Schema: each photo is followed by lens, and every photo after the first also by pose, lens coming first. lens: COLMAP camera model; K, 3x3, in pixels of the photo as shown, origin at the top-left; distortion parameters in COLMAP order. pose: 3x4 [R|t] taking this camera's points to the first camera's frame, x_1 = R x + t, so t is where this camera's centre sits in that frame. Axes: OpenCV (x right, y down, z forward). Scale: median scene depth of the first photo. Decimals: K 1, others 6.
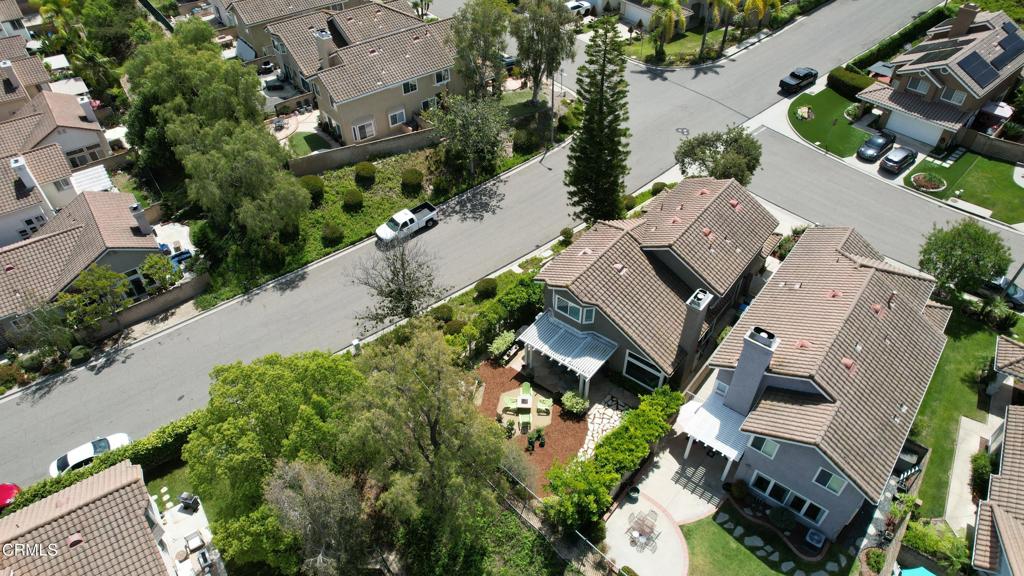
lens RADIAL K [[658.2, 0, 512.2], [0, 658.2, 293.9], [0, 0, 1]] dist [-0.081589, 0.075112]
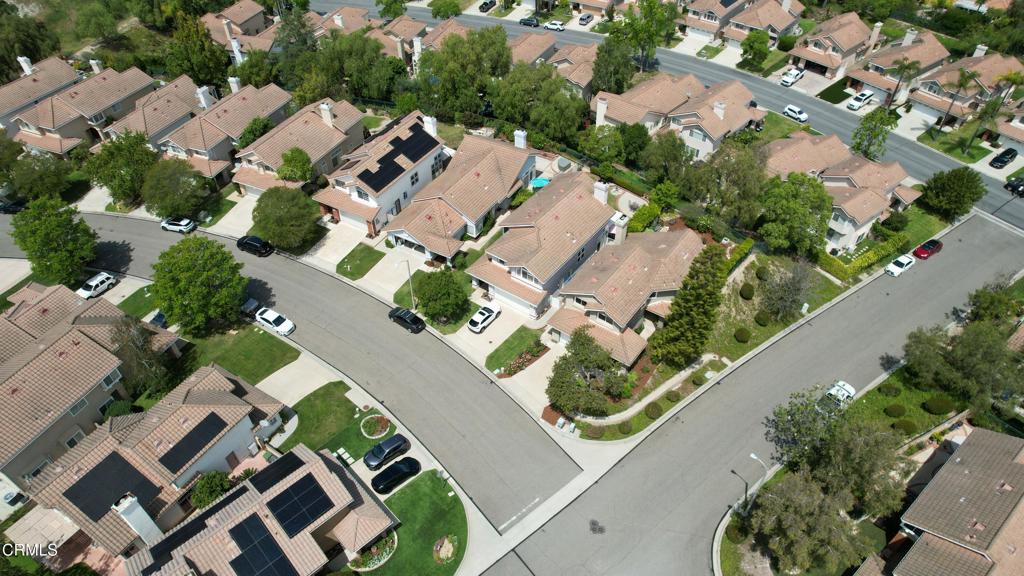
lens RADIAL K [[658.2, 0, 512.2], [0, 658.2, 293.9], [0, 0, 1]] dist [-0.081589, 0.075112]
pose [[-0.999002, 0.042826, -0.012678, 0.482160], [-0.010129, 0.059217, 0.998194, -1.445065], [0.043500, 0.997326, -0.058724, 0.972252]]
